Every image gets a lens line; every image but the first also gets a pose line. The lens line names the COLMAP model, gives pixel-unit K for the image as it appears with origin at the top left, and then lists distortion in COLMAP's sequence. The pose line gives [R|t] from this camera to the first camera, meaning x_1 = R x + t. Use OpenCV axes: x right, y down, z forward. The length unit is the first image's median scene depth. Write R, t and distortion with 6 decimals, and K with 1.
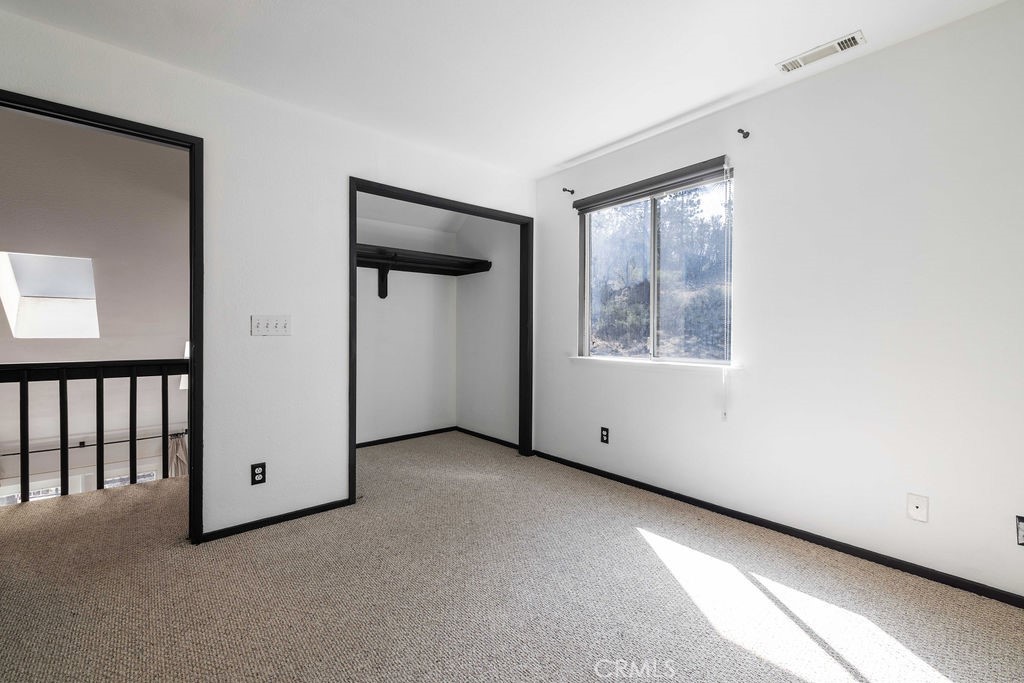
lens RADIAL K [[447.6, 0, 508.2], [0, 447.6, 333.4], [0, 0, 1]] dist [-0.001504, -0.000027]
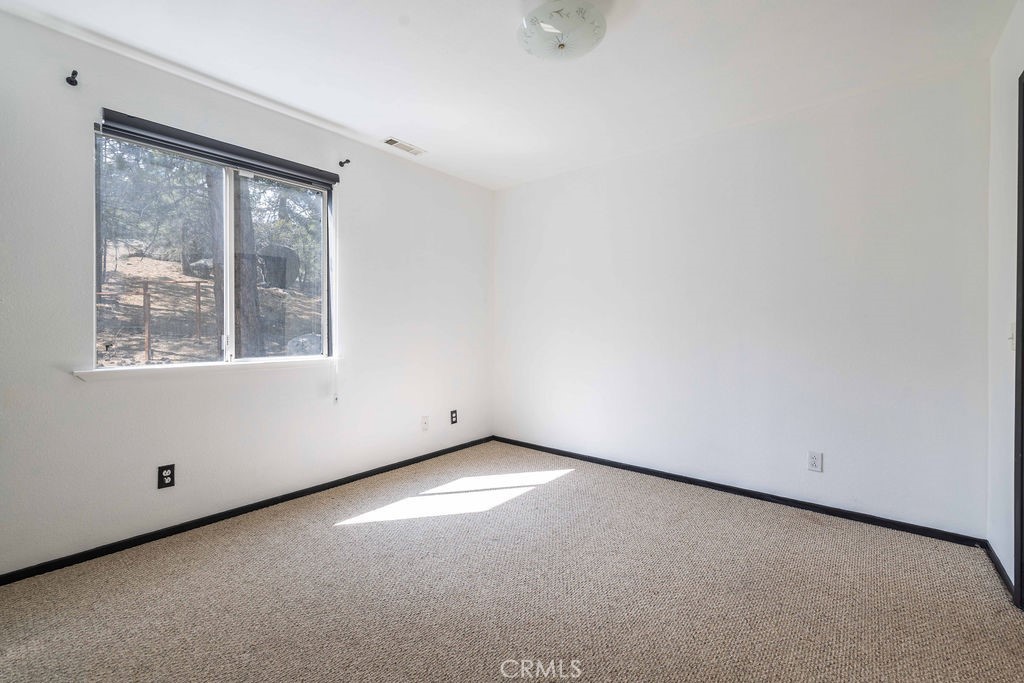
lens RADIAL K [[447.6, 0, 503.7], [0, 447.6, 339.3], [0, 0, 1]] dist [-0.001504, -0.000027]
pose [[-0.197239, -0.017711, 0.980195, -0.765616], [0.012386, 0.999712, 0.020556, 0.008189], [-0.980277, 0.016195, -0.196963, 0.841694]]
